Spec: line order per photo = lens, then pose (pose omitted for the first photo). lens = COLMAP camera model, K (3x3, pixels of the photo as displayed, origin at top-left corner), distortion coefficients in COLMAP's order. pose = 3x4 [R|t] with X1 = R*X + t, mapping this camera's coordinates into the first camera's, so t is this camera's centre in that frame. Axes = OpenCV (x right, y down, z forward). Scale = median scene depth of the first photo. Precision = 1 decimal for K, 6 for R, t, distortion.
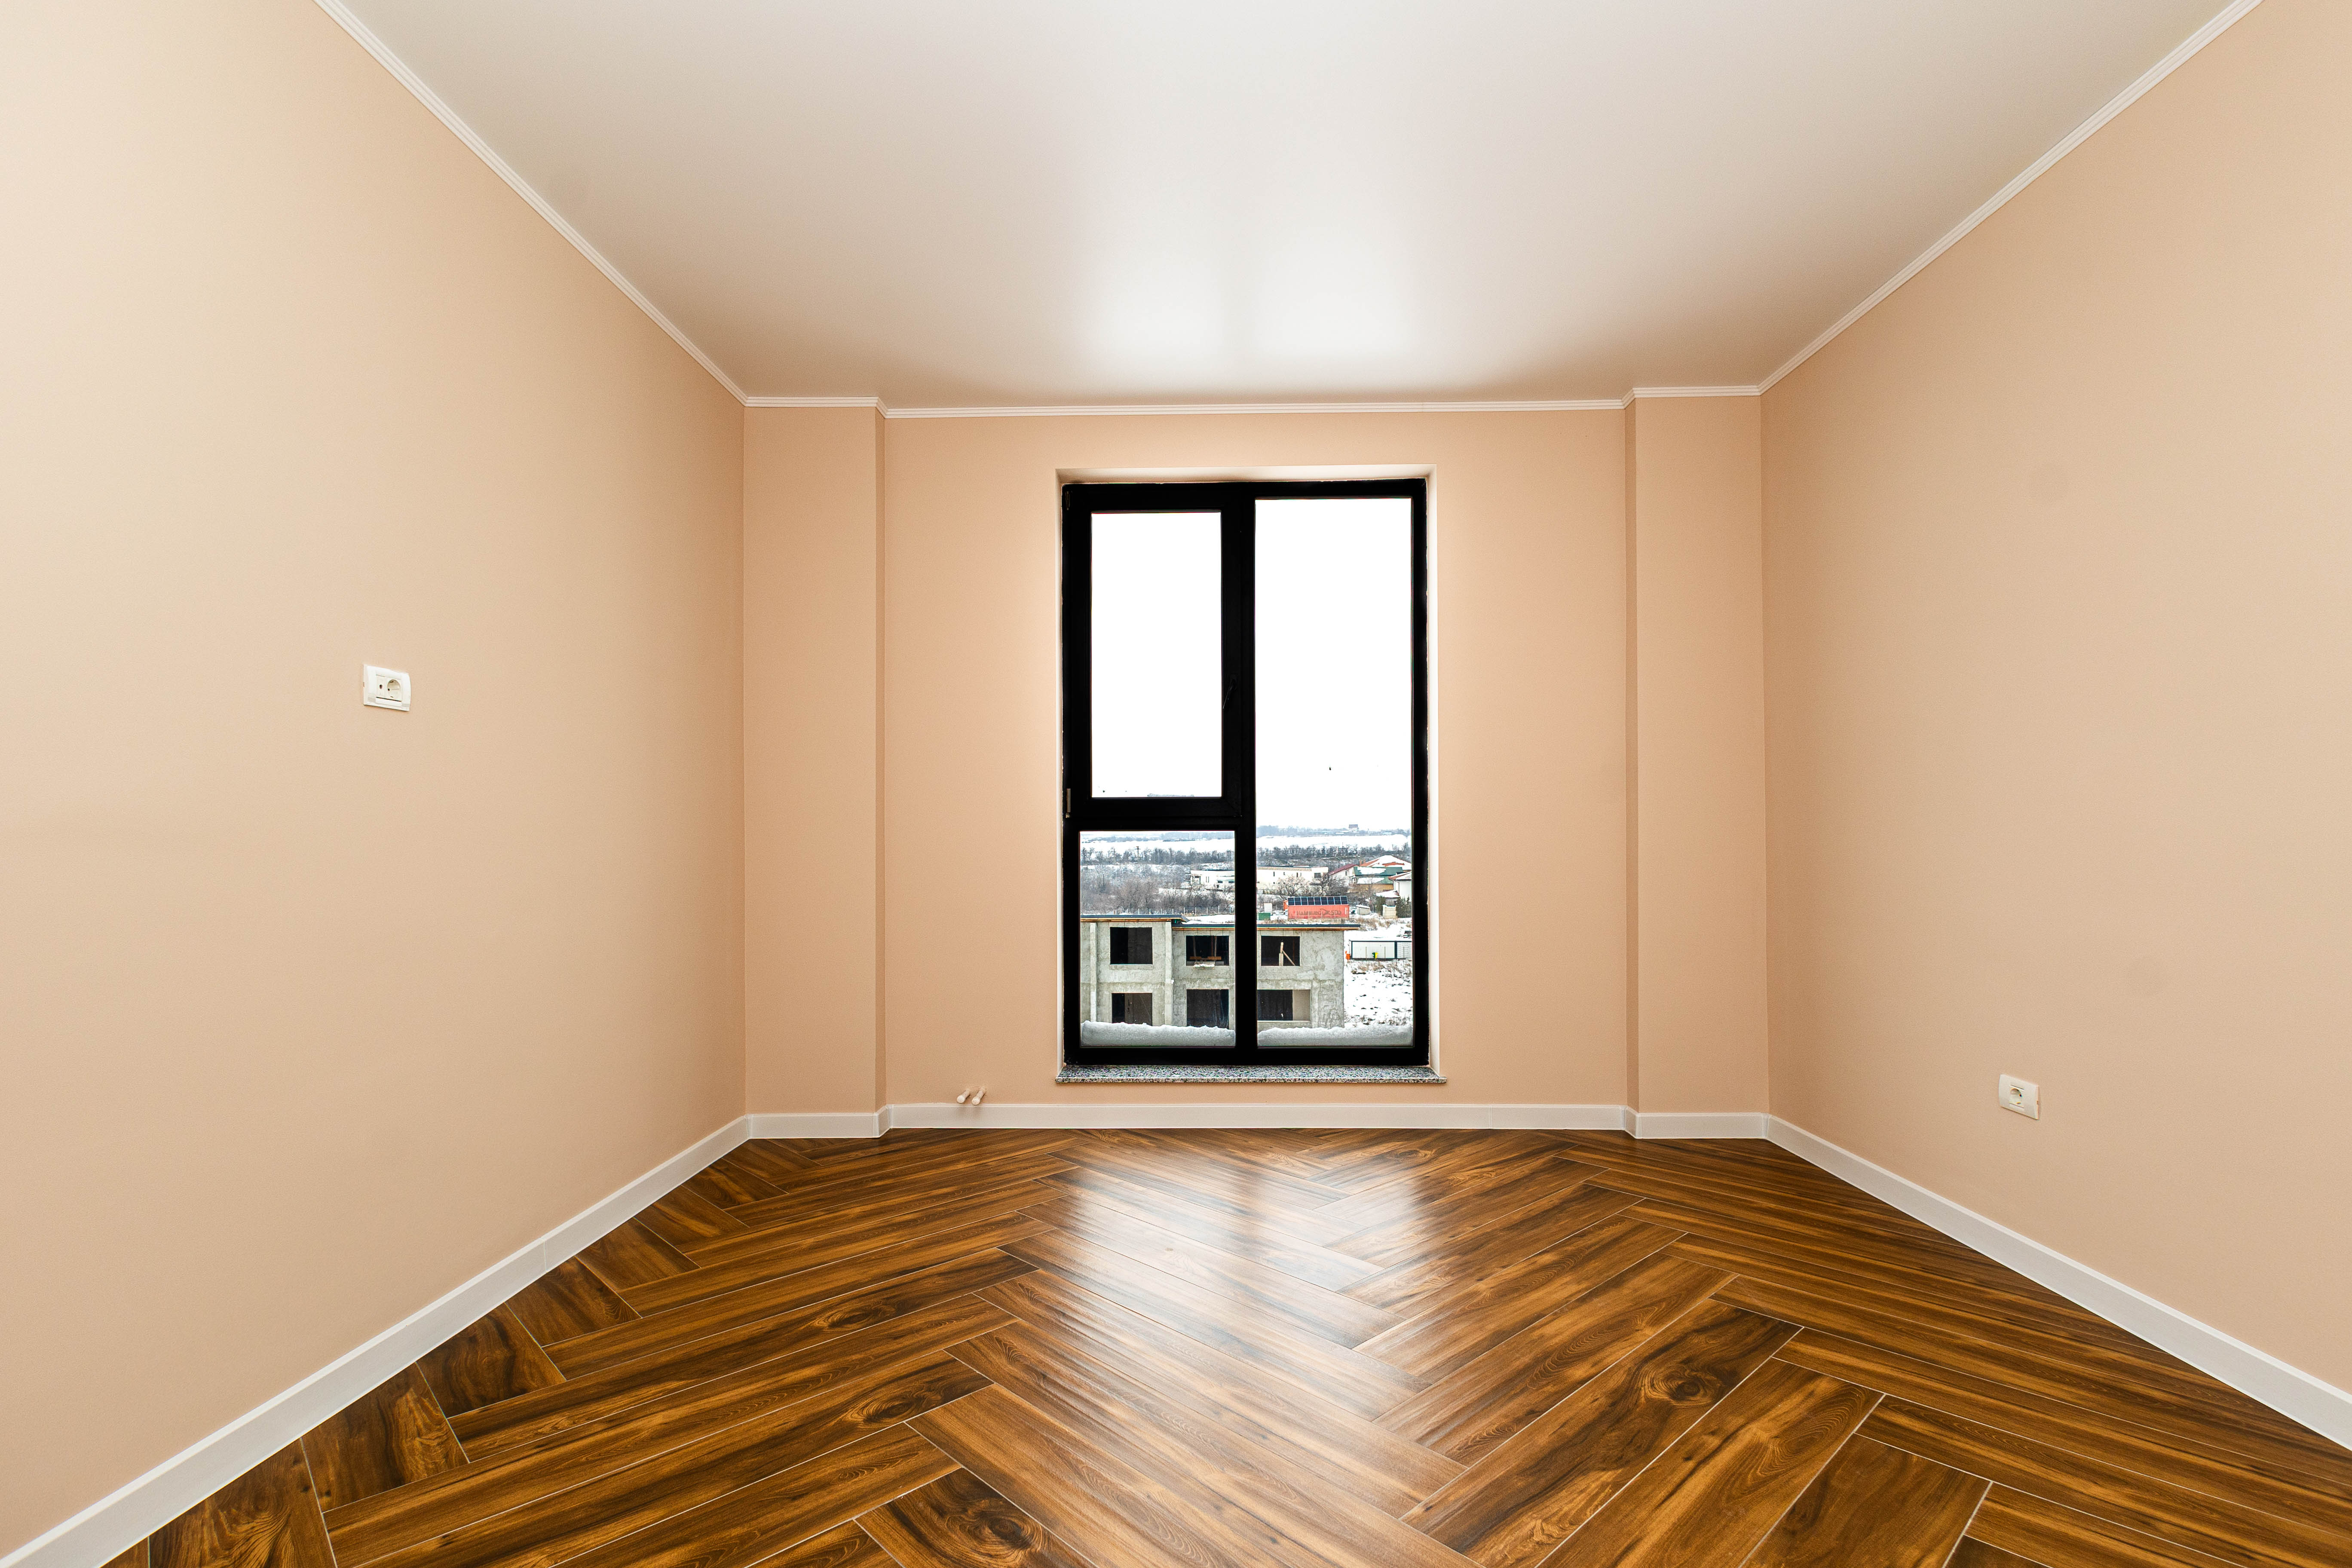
lens RADIAL K [[1100.5, 0, 1169.7], [0, 1100.5, 798.2], [0, 0, 1]] dist [0.009728, -0.001400]
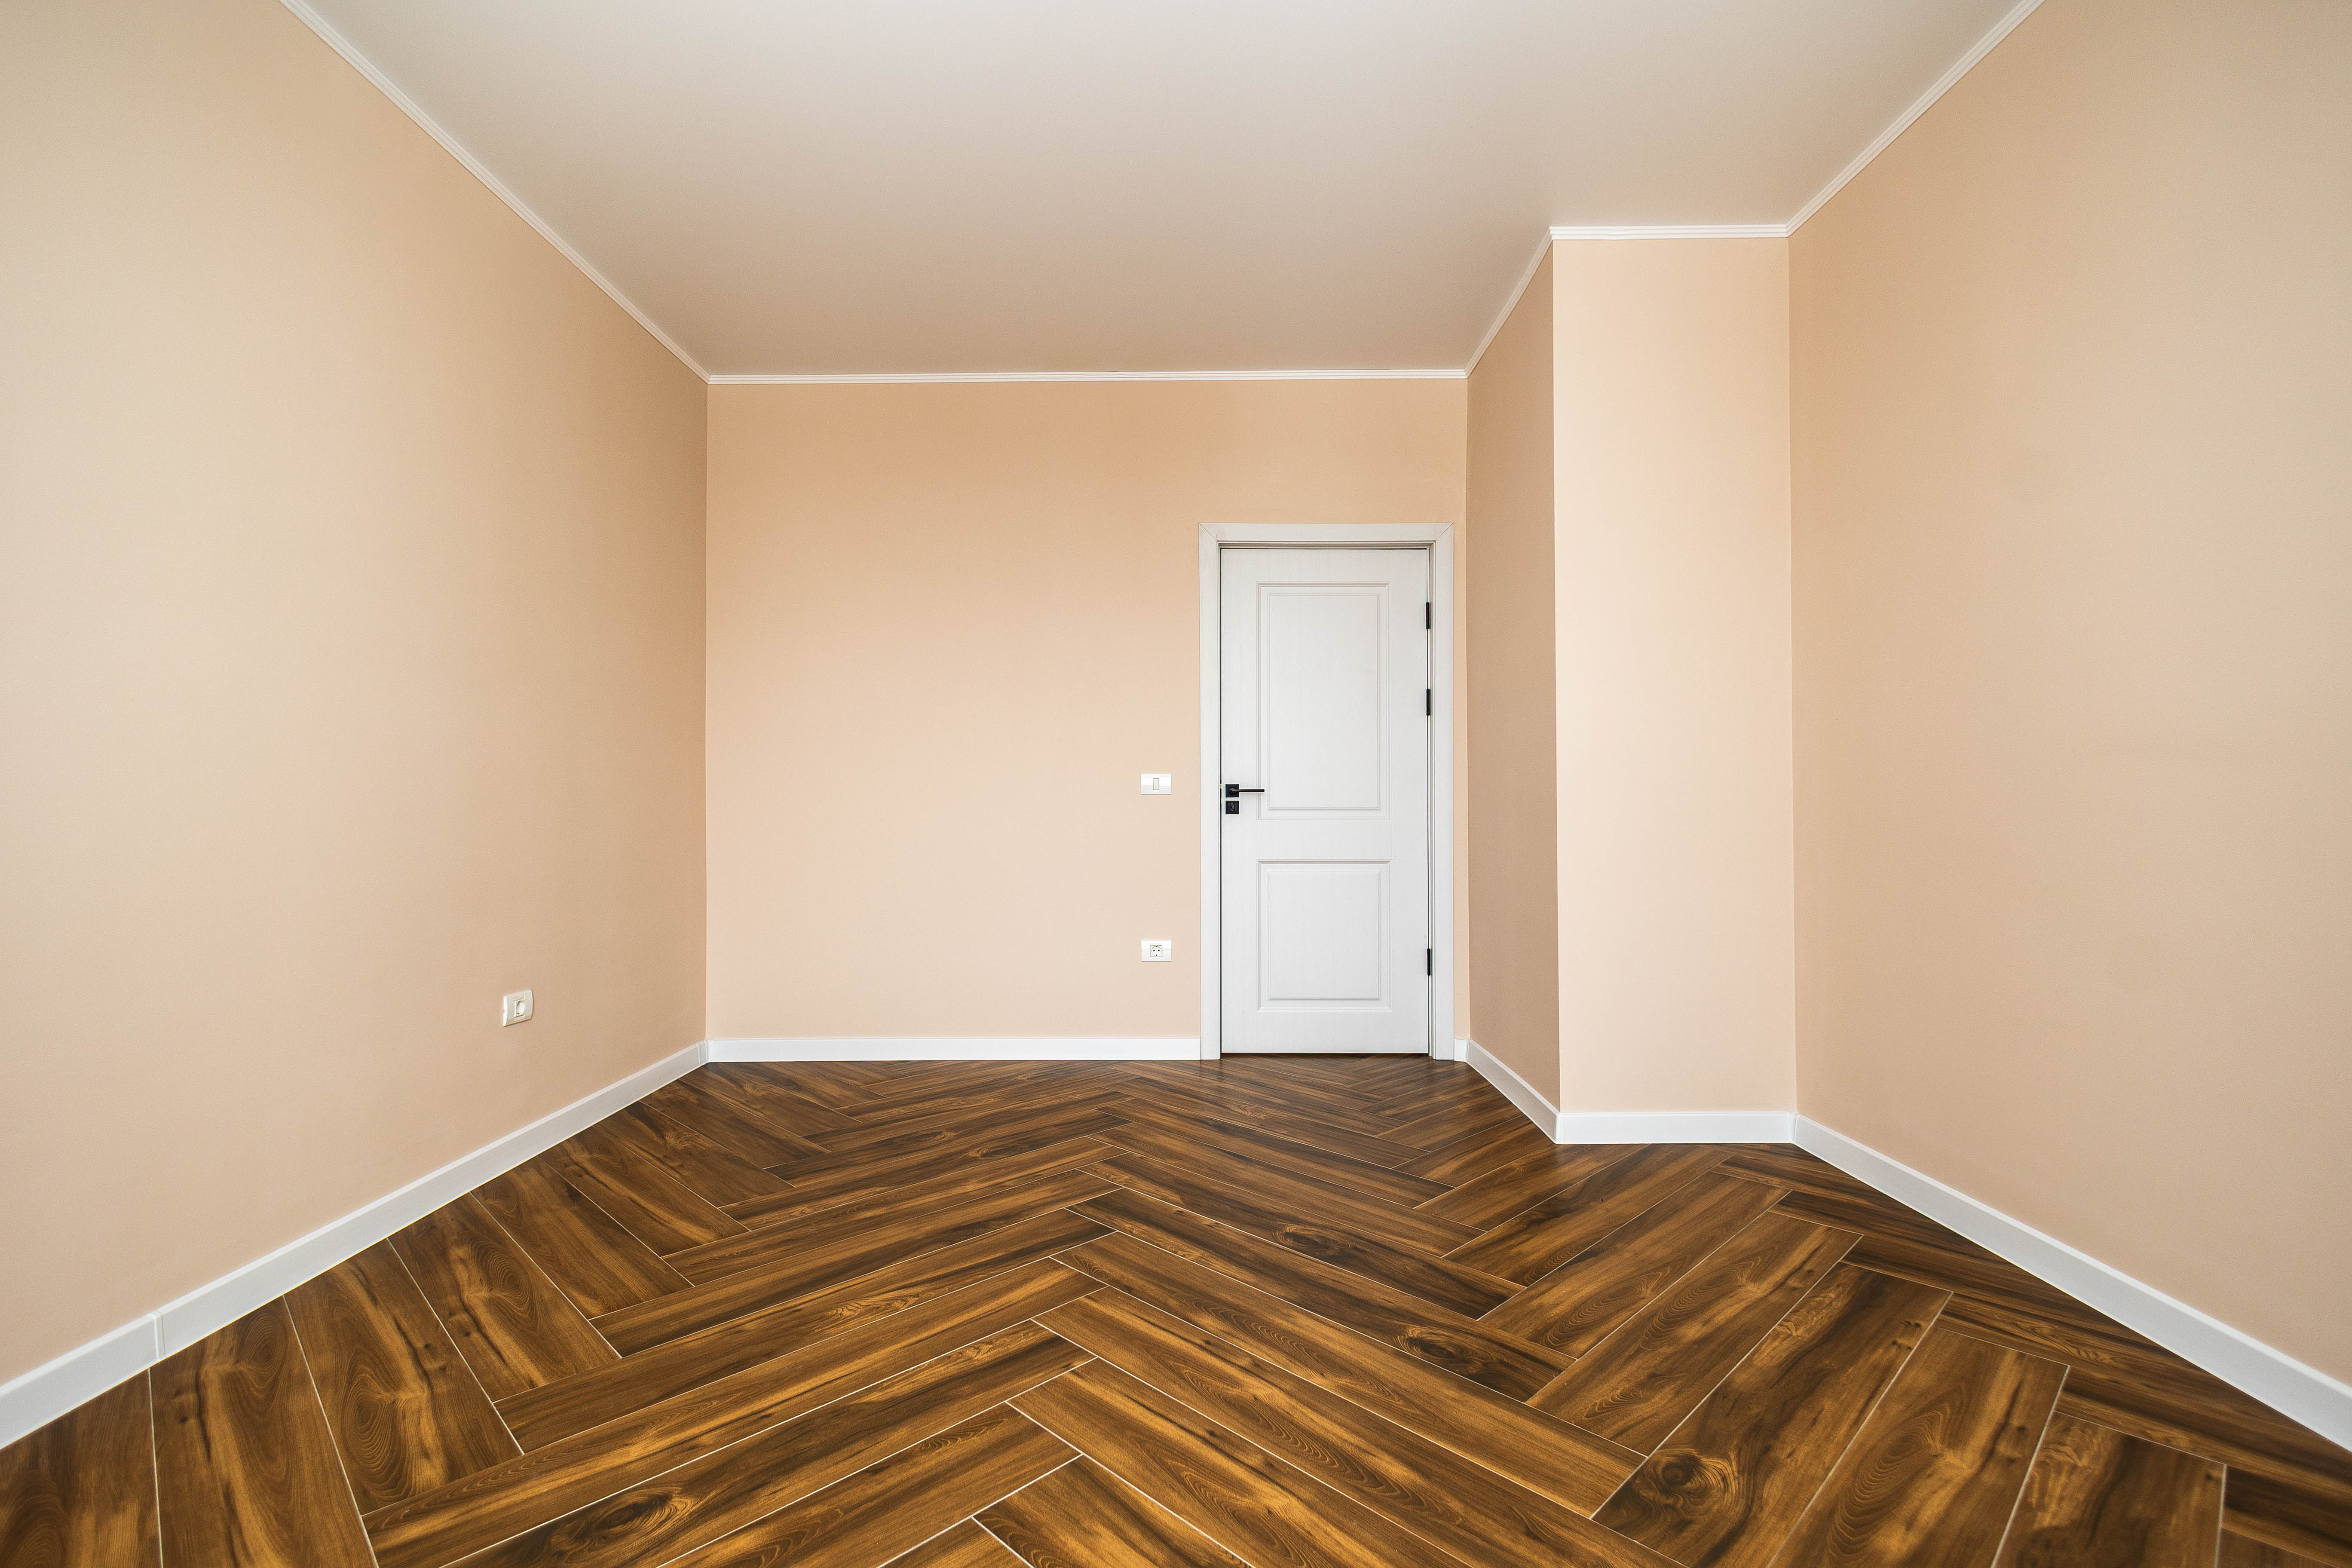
lens RADIAL K [[1100.5, 0, 1172.8], [0, 1100.5, 789.5], [0, 0, 1]] dist [0.009728, -0.001400]
pose [[-0.999579, 0.008623, -0.027700, 0.136919], [0.009951, 0.998790, -0.048156, 0.107017], [0.027251, -0.048411, -0.998456, 1.908184]]
